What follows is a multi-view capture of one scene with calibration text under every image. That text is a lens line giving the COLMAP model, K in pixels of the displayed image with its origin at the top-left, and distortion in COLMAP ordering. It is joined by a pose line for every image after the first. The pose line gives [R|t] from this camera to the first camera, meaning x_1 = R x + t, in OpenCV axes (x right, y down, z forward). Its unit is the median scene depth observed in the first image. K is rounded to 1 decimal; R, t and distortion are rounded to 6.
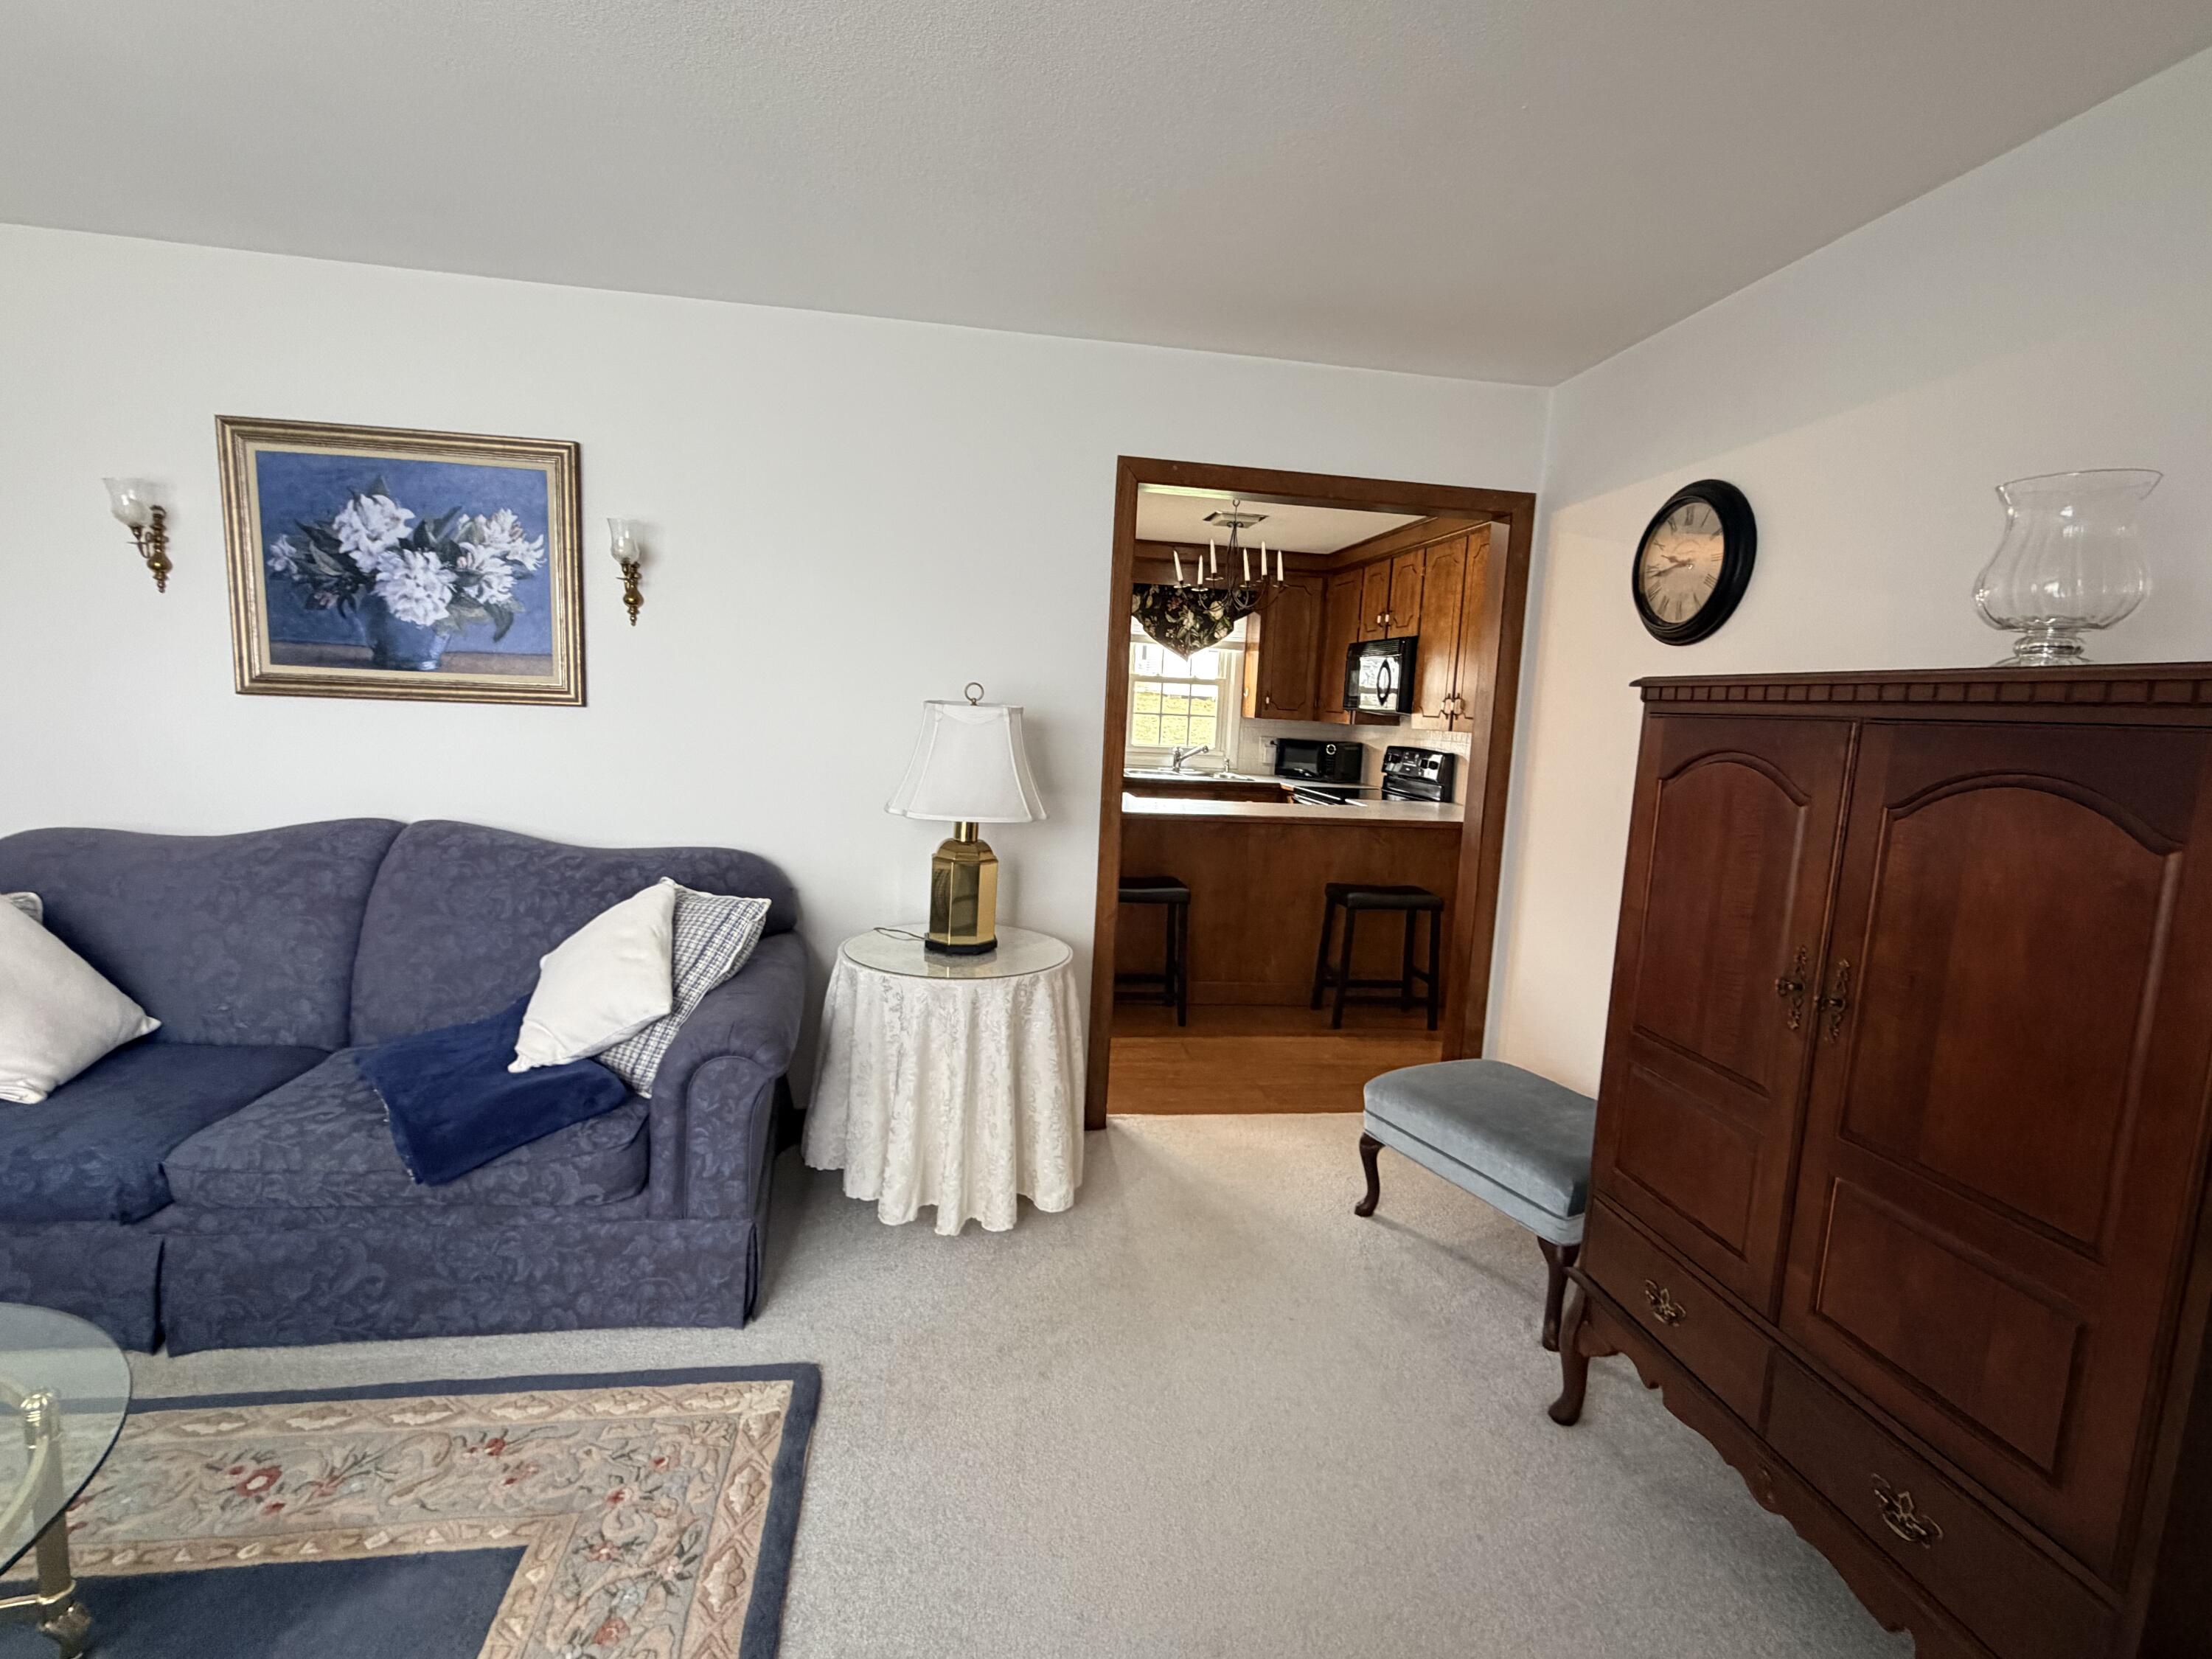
lens RADIAL K [[1004.7, 0, 1103.4], [0, 1004.7, 826.6], [0, 0, 1]] dist [0.000546, 0.000000]
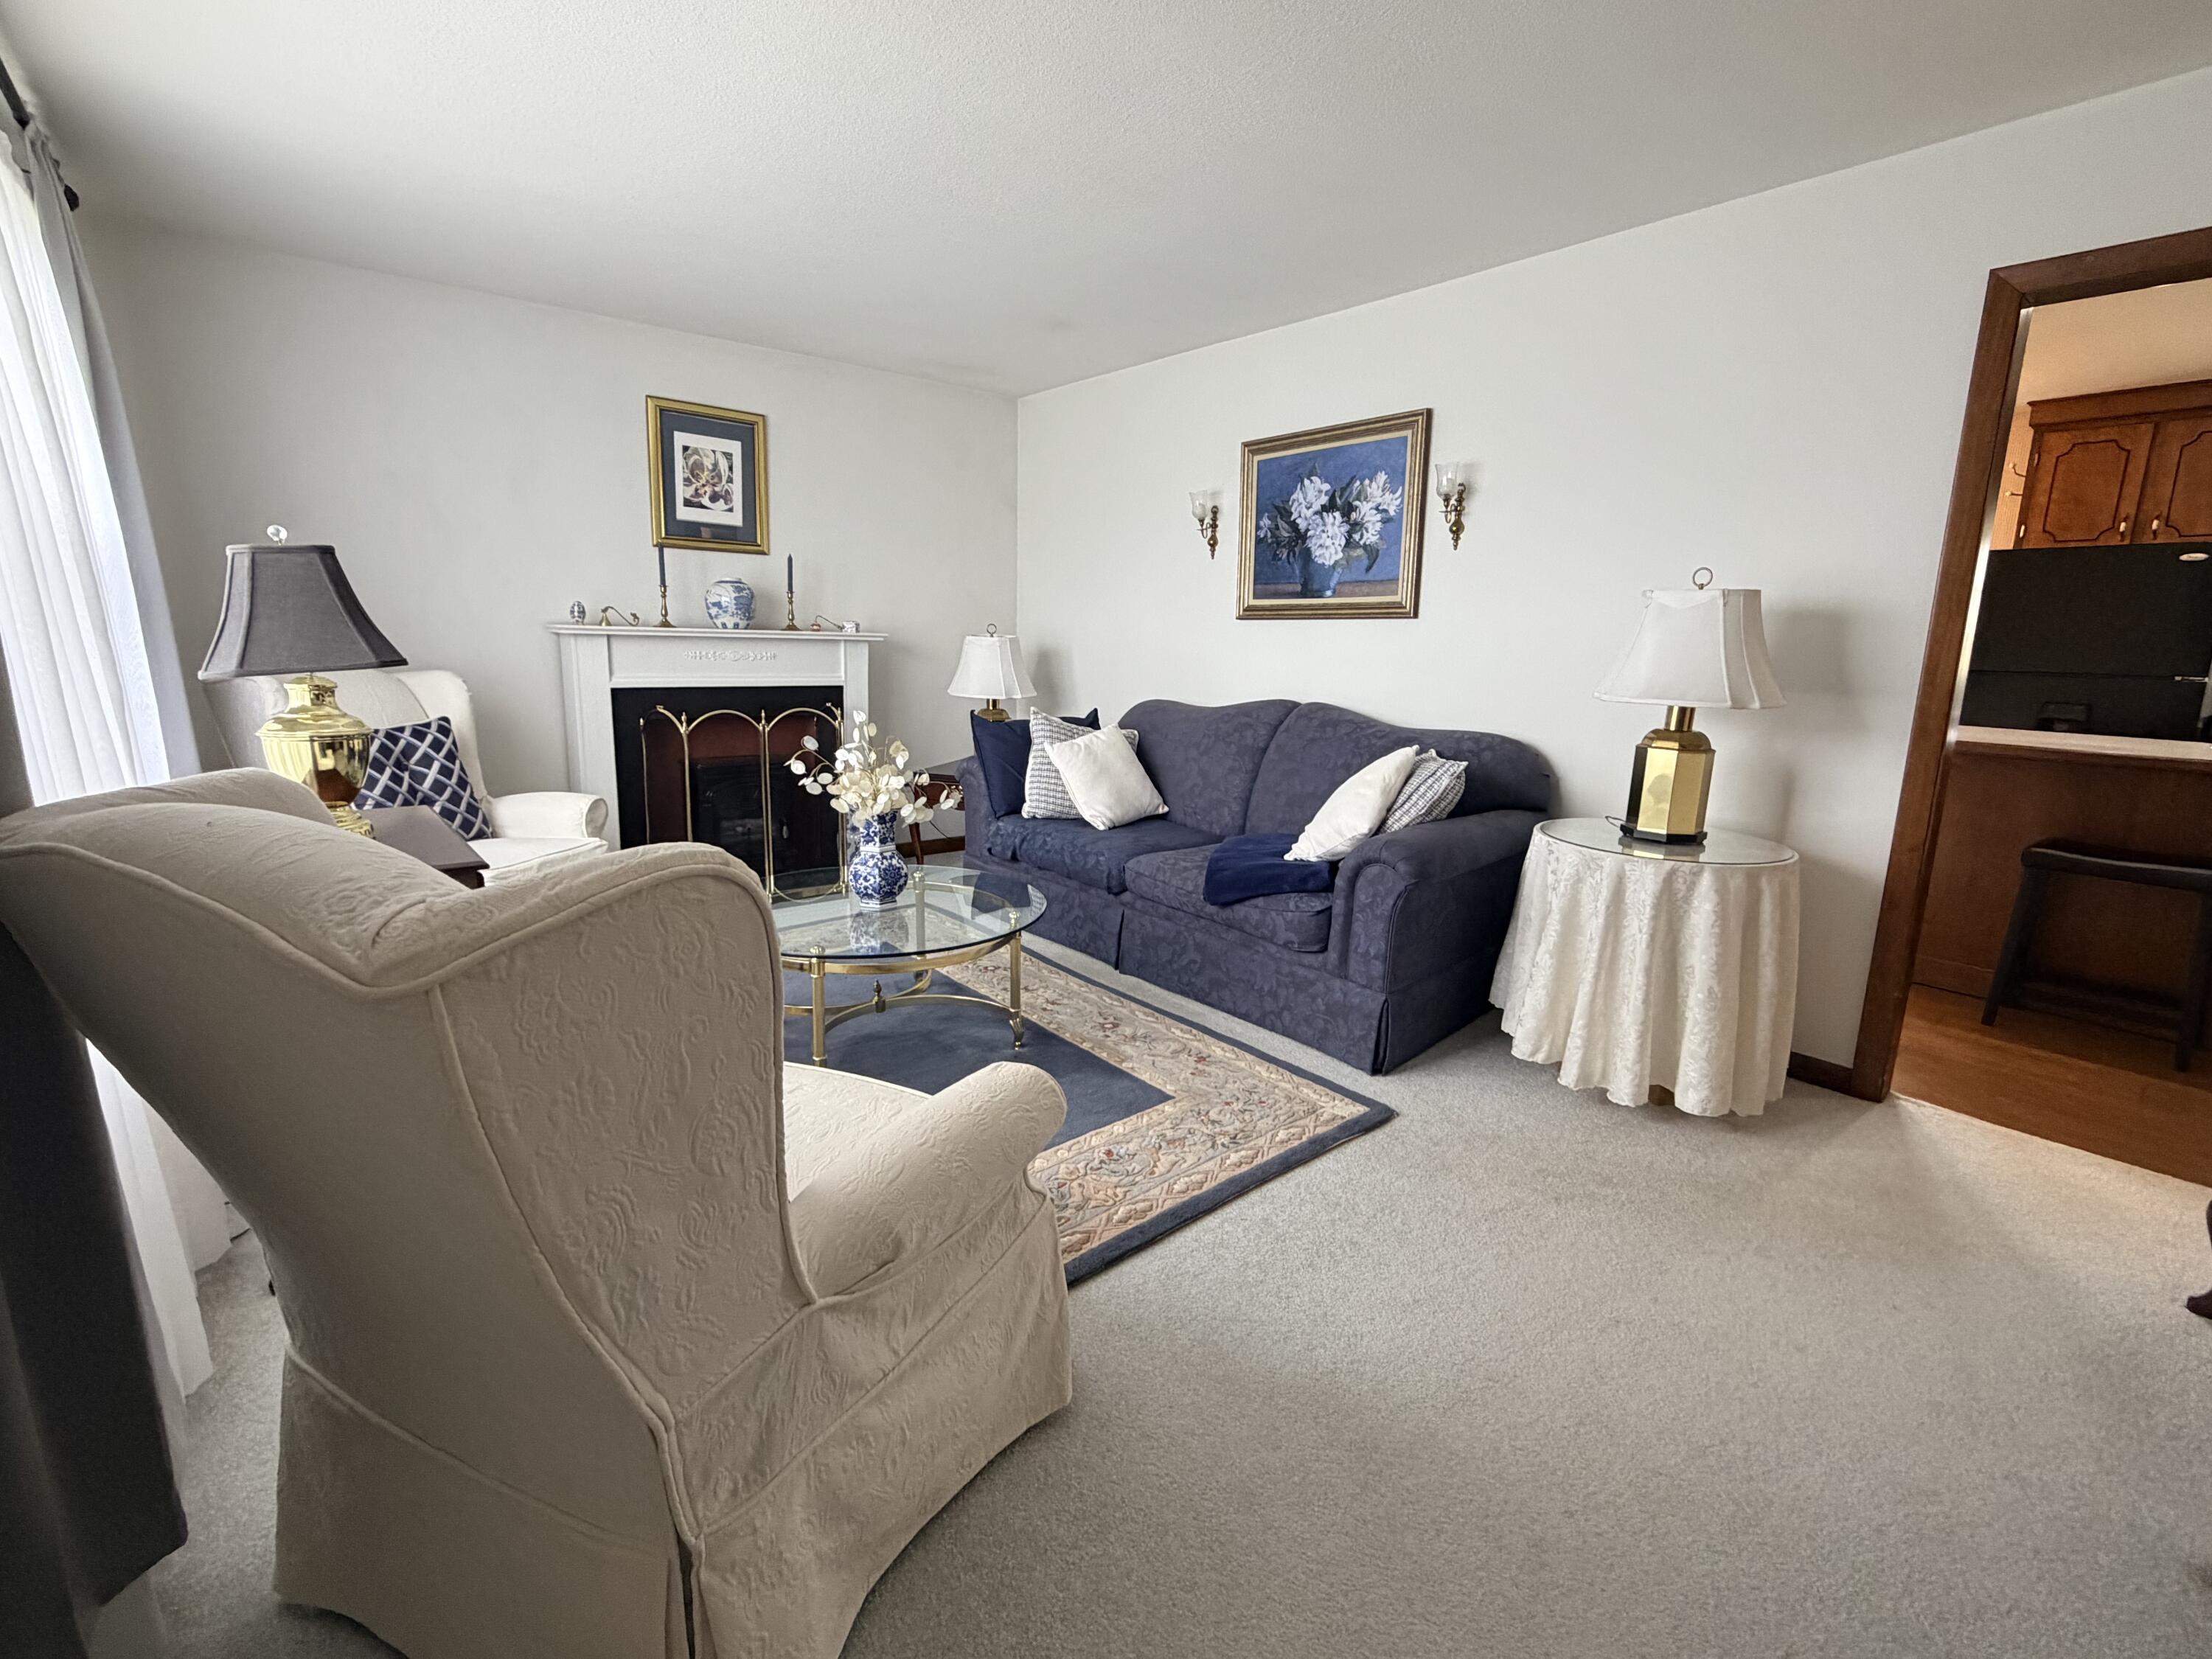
lens RADIAL K [[1004.7, 0, 1103.4], [0, 1004.7, 826.6], [0, 0, 1]] dist [0.000546, 0.000000]
pose [[0.516033, 0.124898, -0.847414, 0.464243], [-0.104743, 0.991089, 0.082290, 0.093883], [0.850141, 0.046296, 0.524516, 0.002375]]
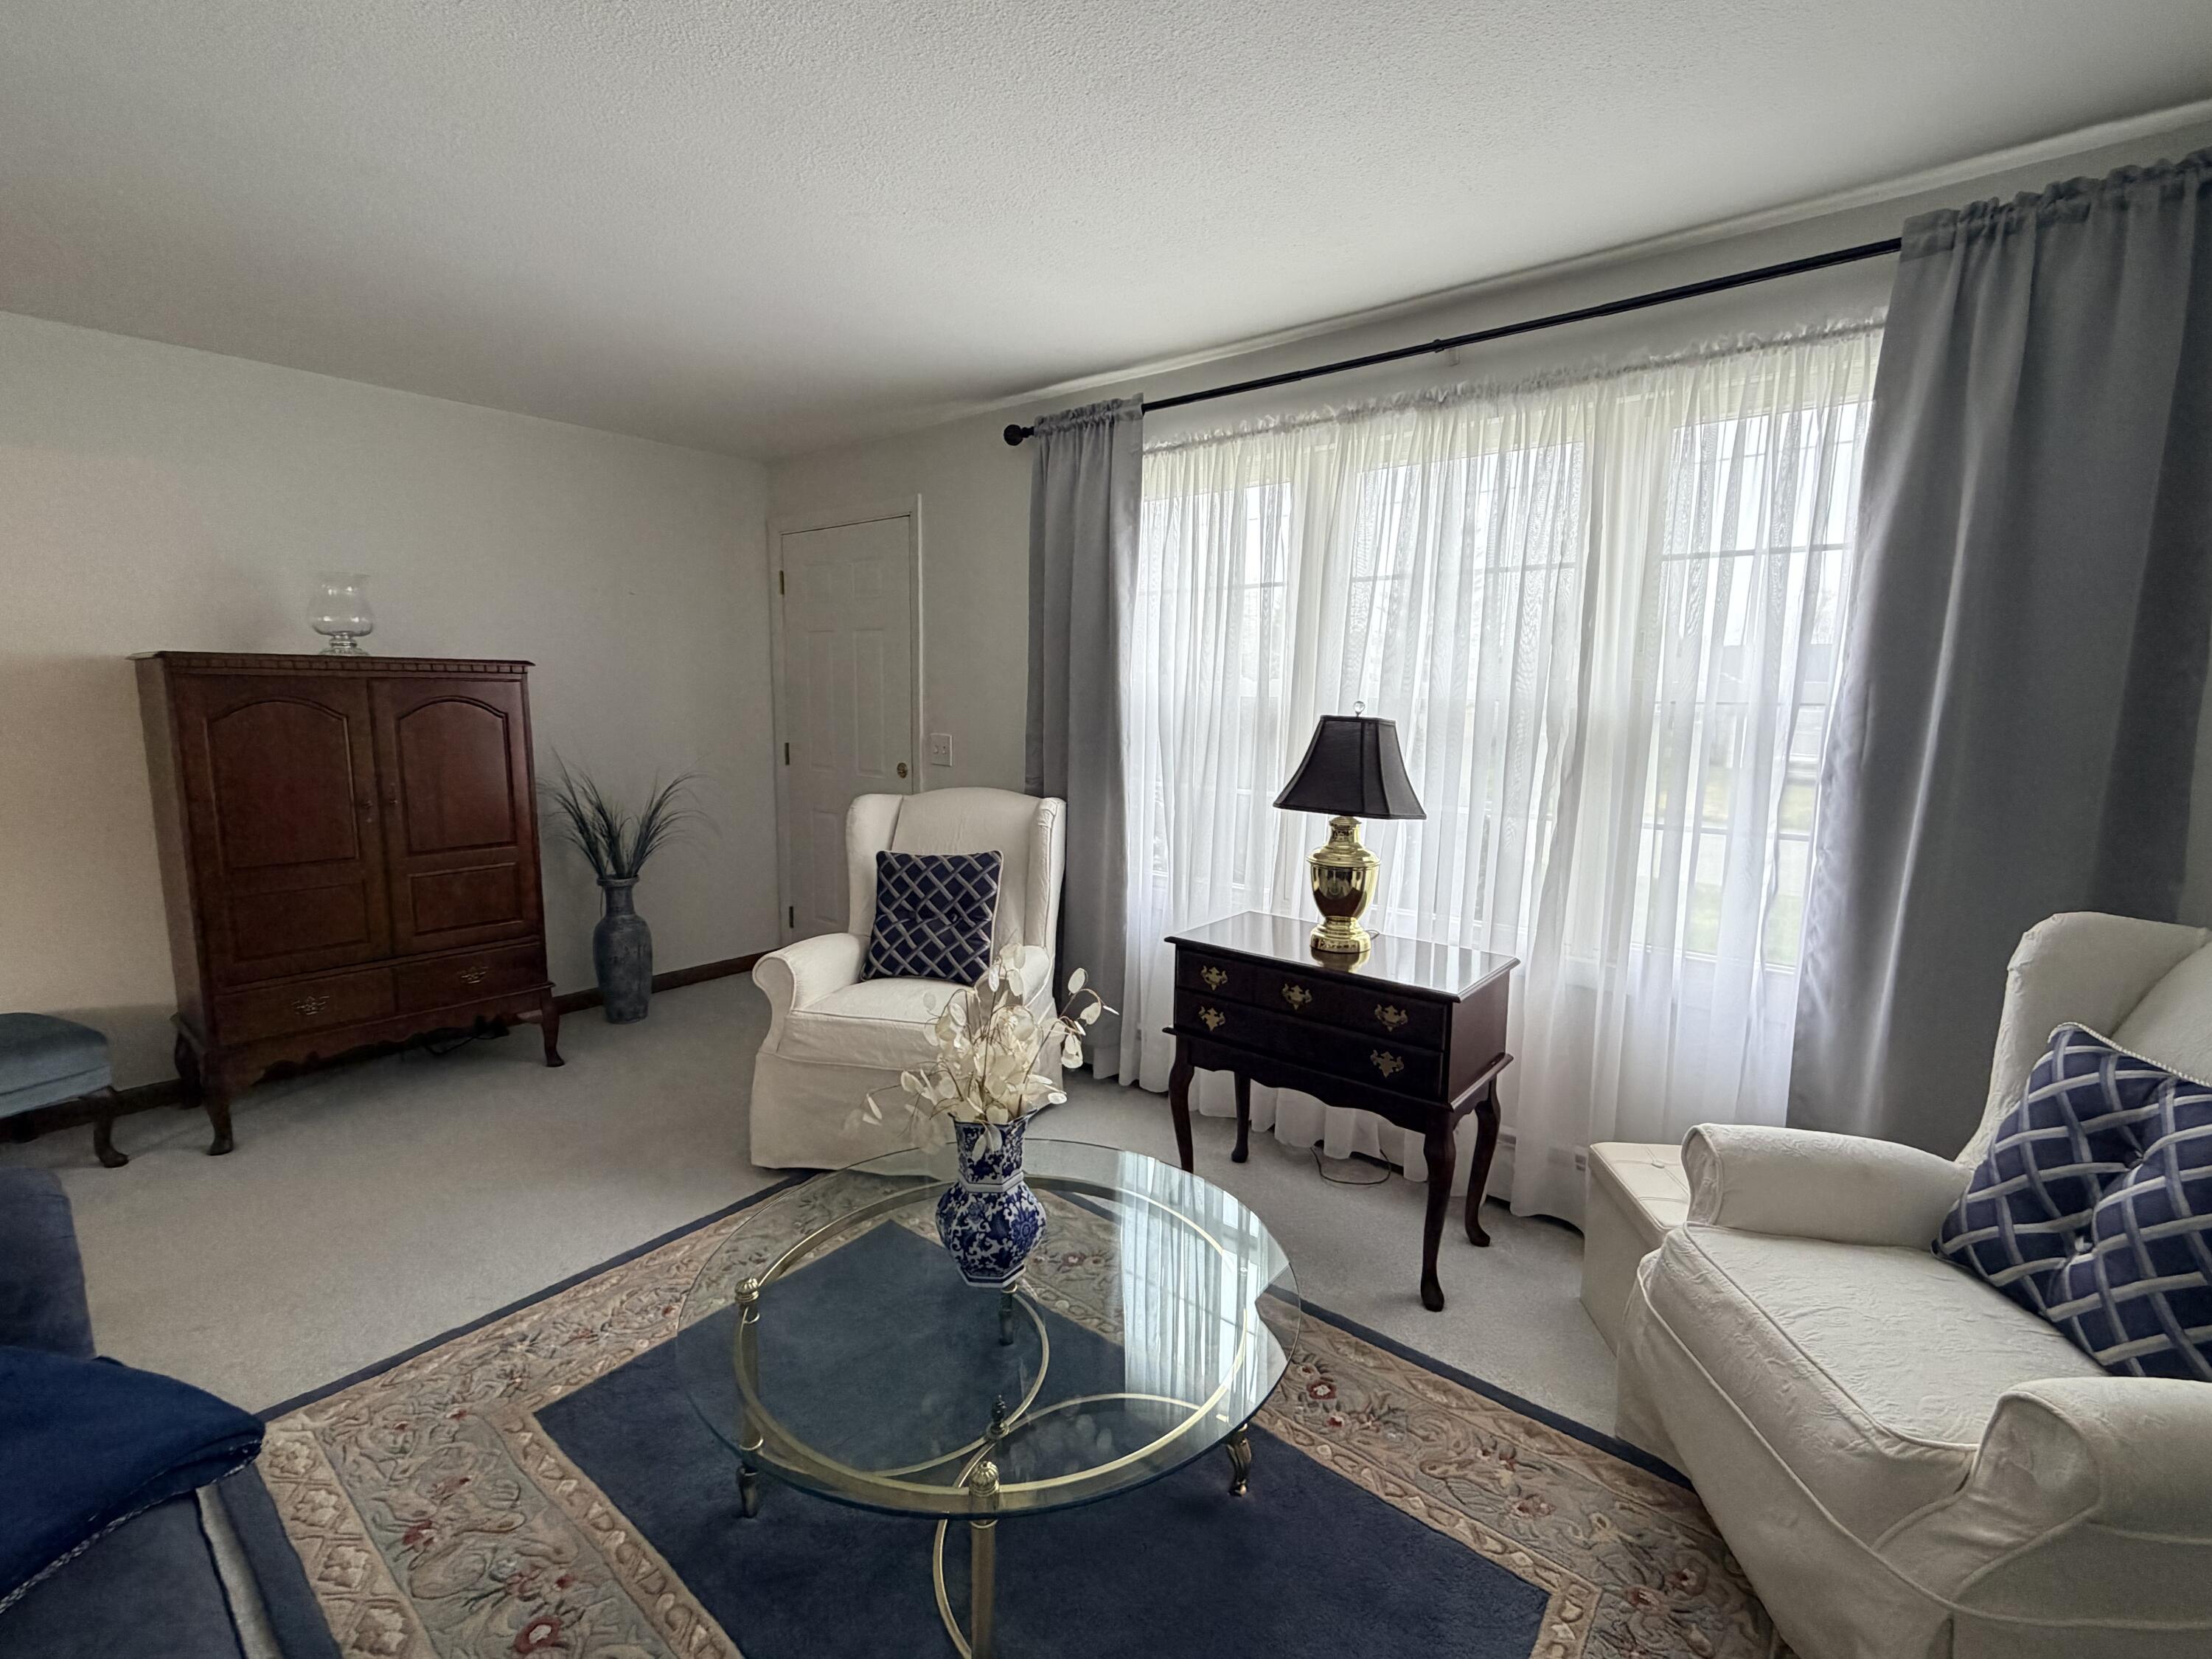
lens RADIAL K [[1004.7, 0, 1103.4], [0, 1004.7, 826.6], [0, 0, 1]] dist [0.000546, 0.000000]
pose [[-0.671320, -0.157452, 0.724250, -1.168127], [0.053925, 0.964208, 0.259604, -0.160608], [-0.739203, 0.213333, -0.638802, 0.717273]]
